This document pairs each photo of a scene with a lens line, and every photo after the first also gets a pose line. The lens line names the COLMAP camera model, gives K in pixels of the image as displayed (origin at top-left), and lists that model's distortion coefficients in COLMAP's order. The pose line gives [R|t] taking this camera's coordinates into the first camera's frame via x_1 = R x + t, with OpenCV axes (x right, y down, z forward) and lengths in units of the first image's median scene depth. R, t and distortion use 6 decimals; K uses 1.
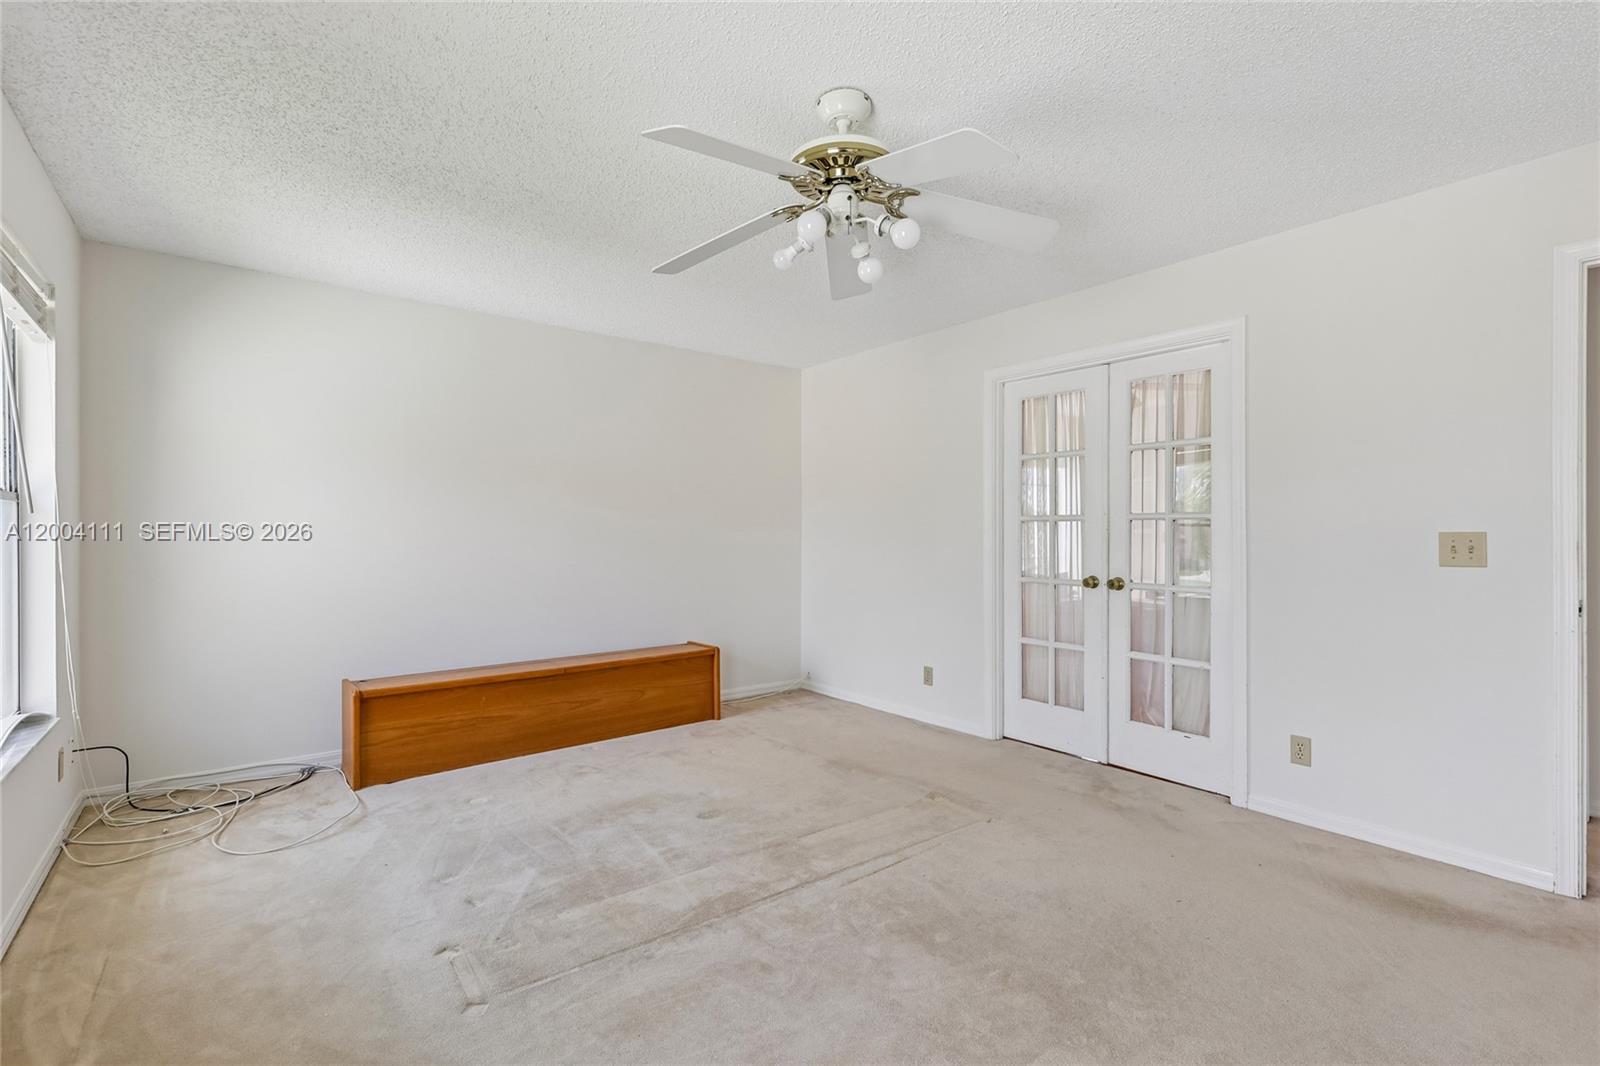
lens RADIAL K [[726.6, 0, 791.1], [0, 726.6, 539.1], [0, 0, 1]] dist [-0.003881, 0.002952]
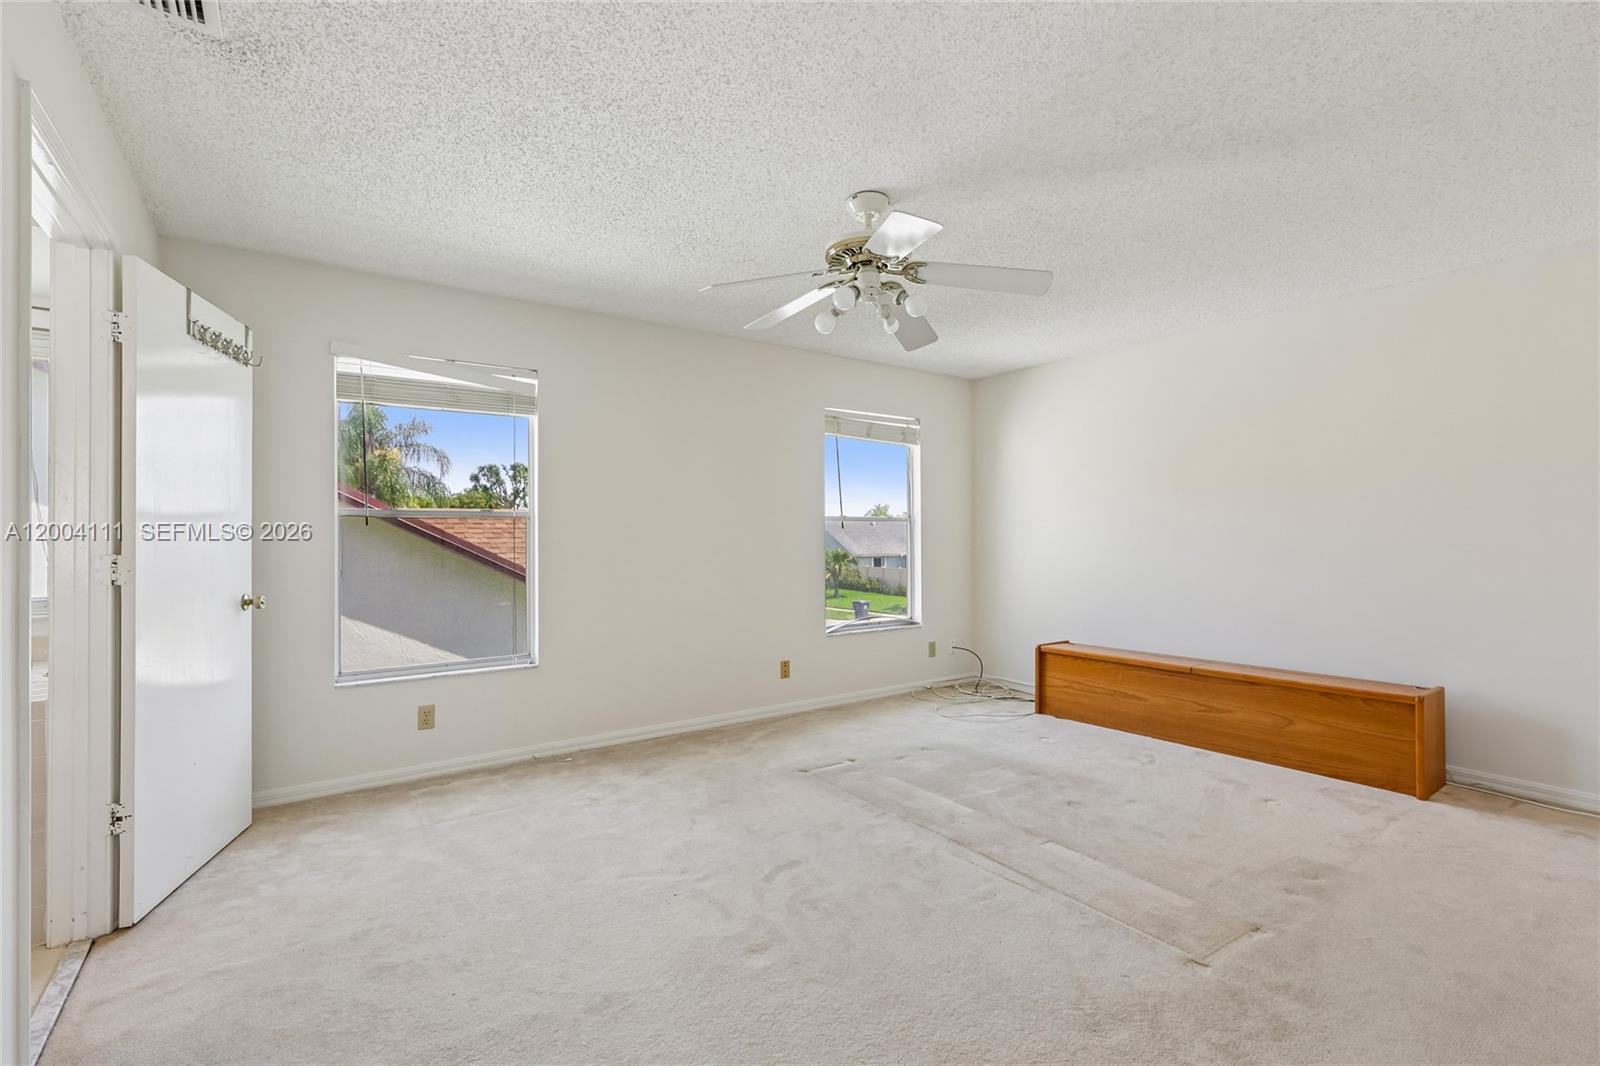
lens RADIAL K [[726.6, 0, 791.1], [0, 726.6, 539.1], [0, 0, 1]] dist [-0.003881, 0.002952]
pose [[-0.062394, -0.001716, -0.998050, 0.843091], [-0.006823, 0.999976, -0.001293, 0.005681], [0.998028, 0.006729, -0.062404, 0.589552]]
